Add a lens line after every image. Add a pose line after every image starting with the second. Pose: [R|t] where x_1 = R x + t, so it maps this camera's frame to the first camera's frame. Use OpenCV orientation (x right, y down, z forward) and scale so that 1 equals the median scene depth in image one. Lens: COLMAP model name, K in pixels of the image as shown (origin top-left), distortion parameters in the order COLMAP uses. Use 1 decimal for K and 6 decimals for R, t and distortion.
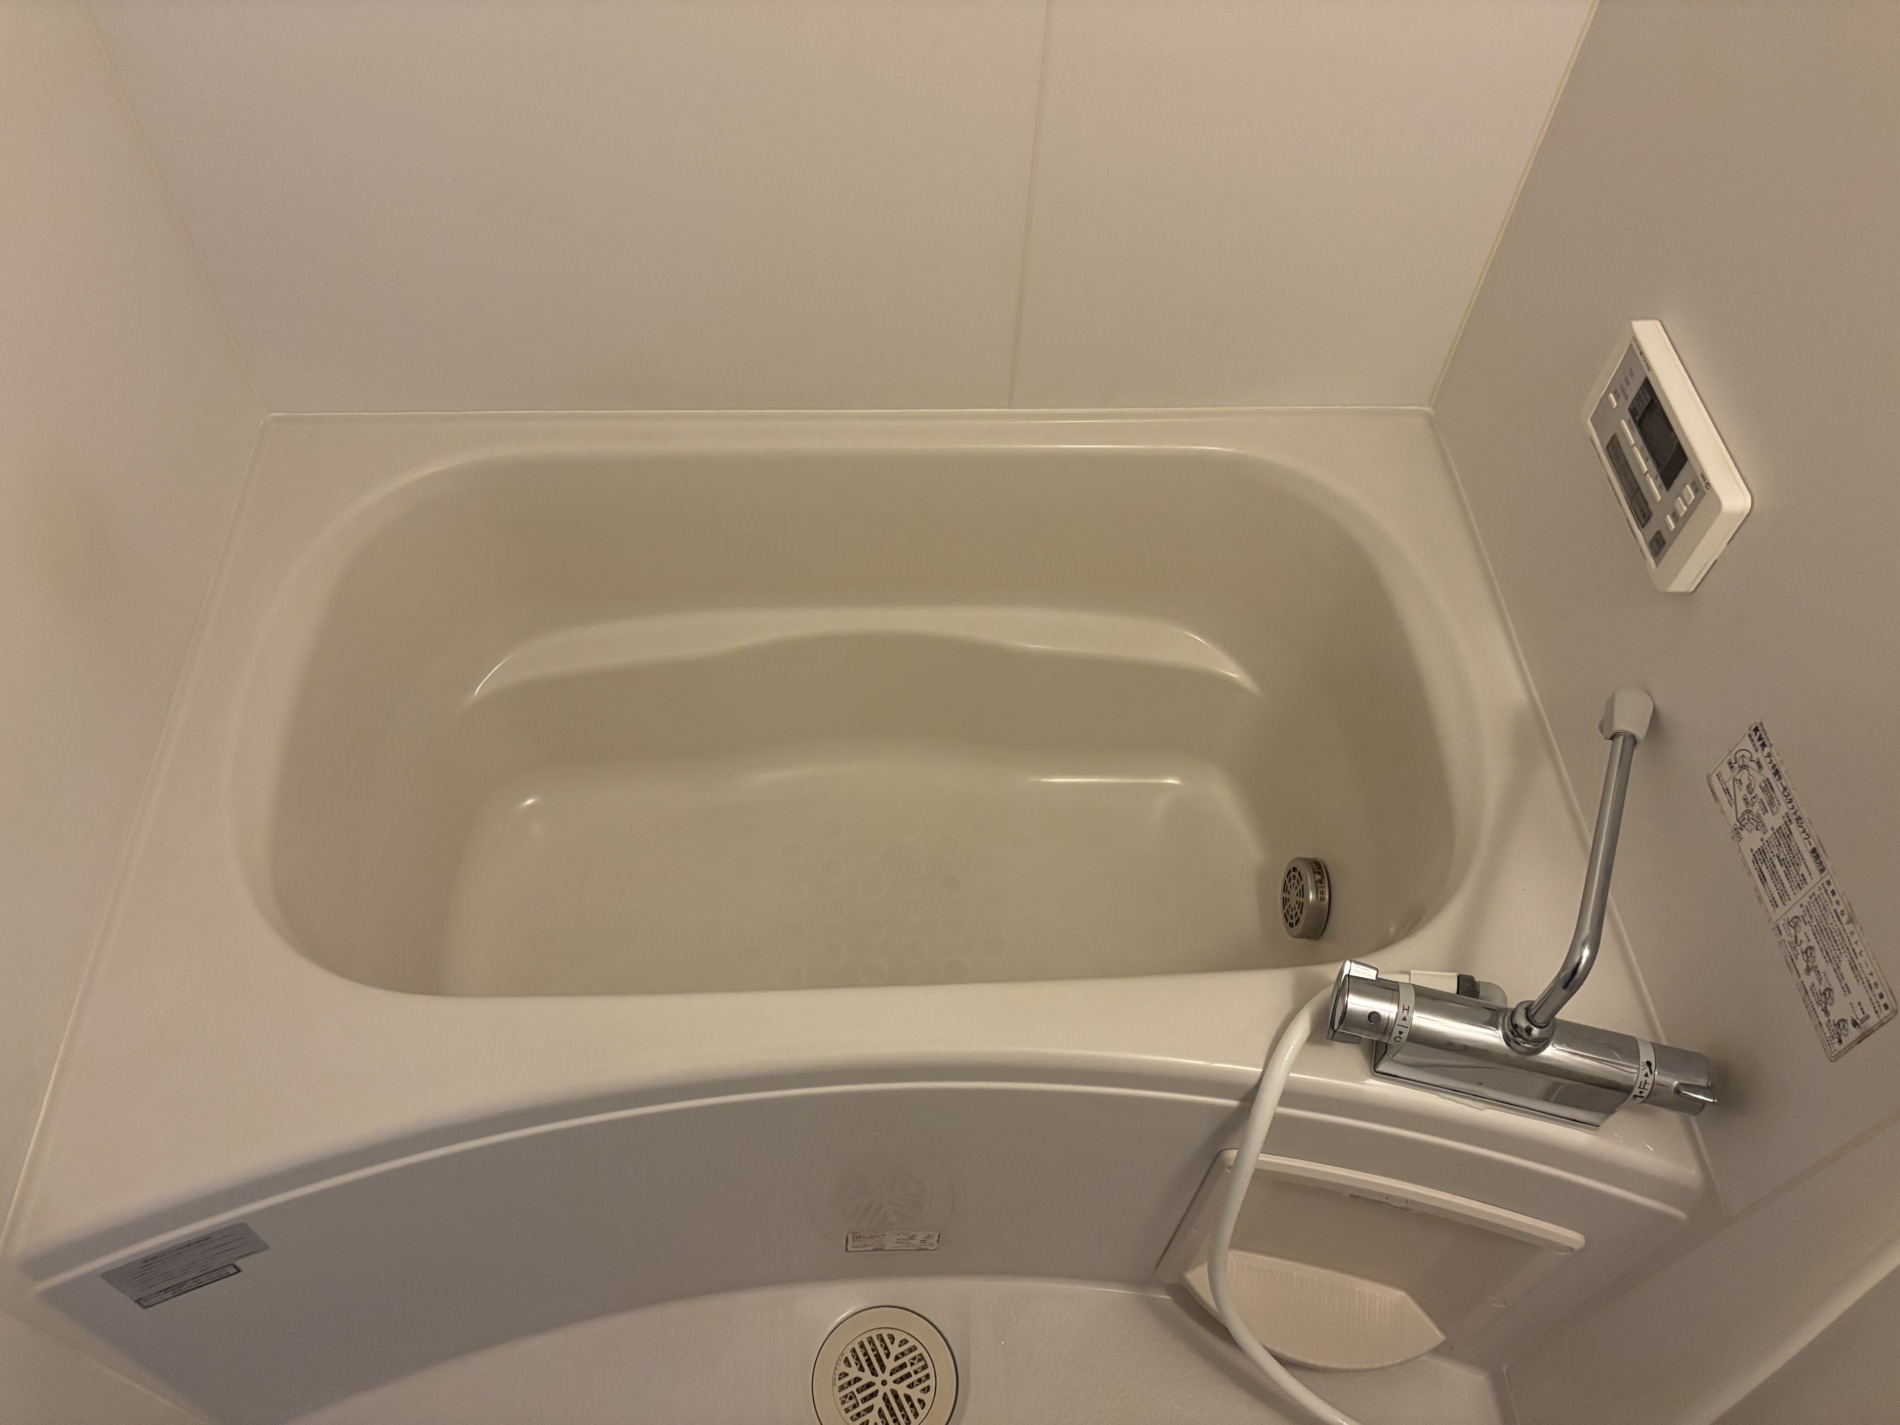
lens RADIAL K [[1437.2, 0, 952.2], [0, 1437.2, 695.9], [0, 0, 1]] dist [0.040148, -0.048620]
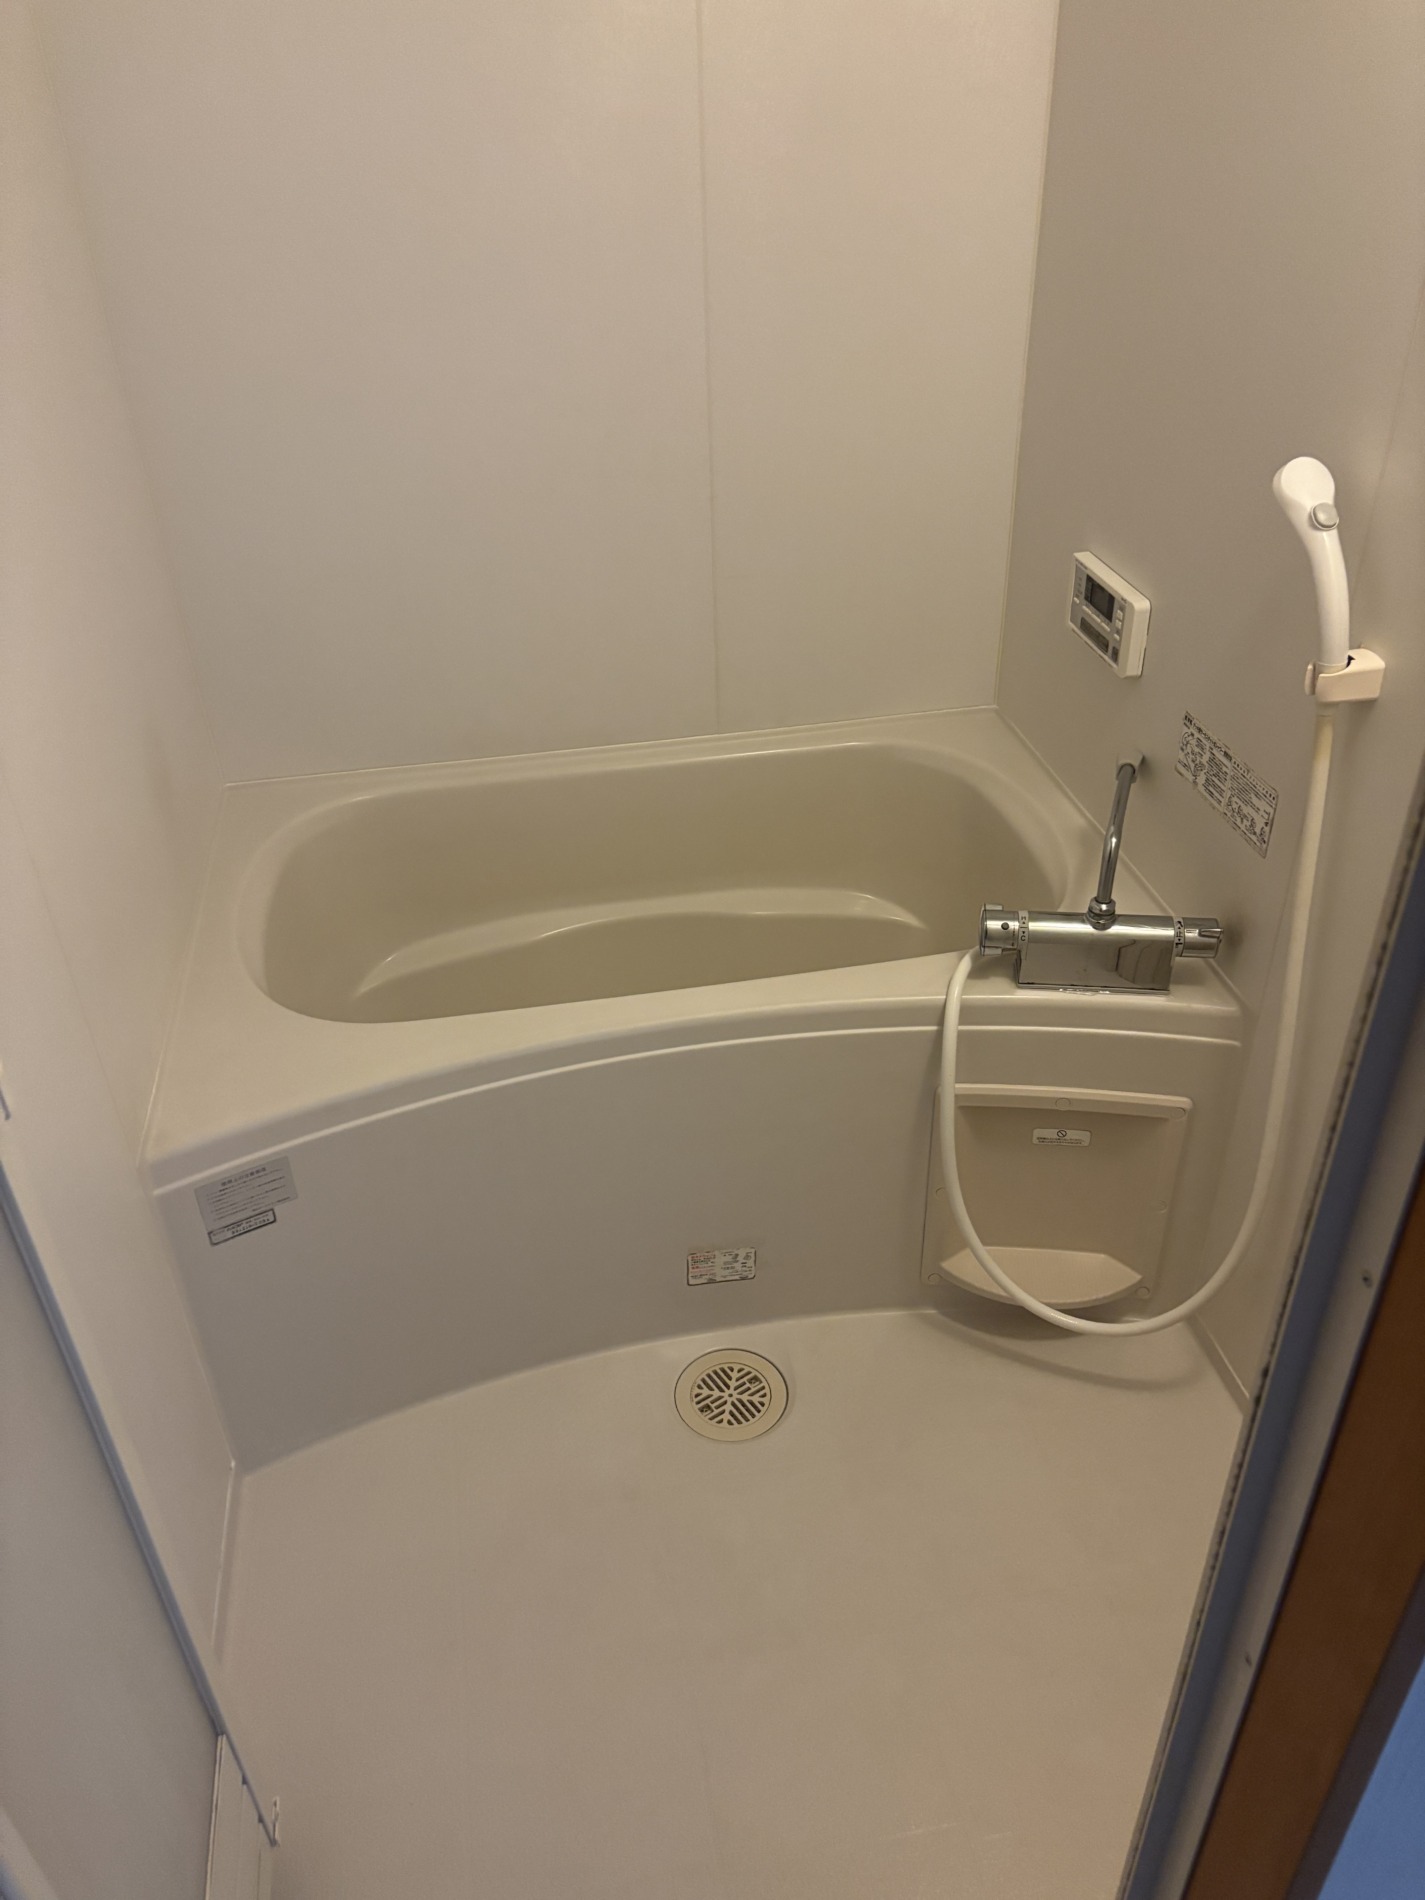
lens RADIAL K [[1437.2, 0, 709.7], [0, 1437.2, 968.1], [0, 0, 1]] dist [0.040148, -0.048620]
pose [[0.989957, -0.129379, 0.056983, -0.089906], [0.140956, 0.934188, -0.327756, 0.540686], [-0.010828, 0.332496, 0.943042, -0.340242]]
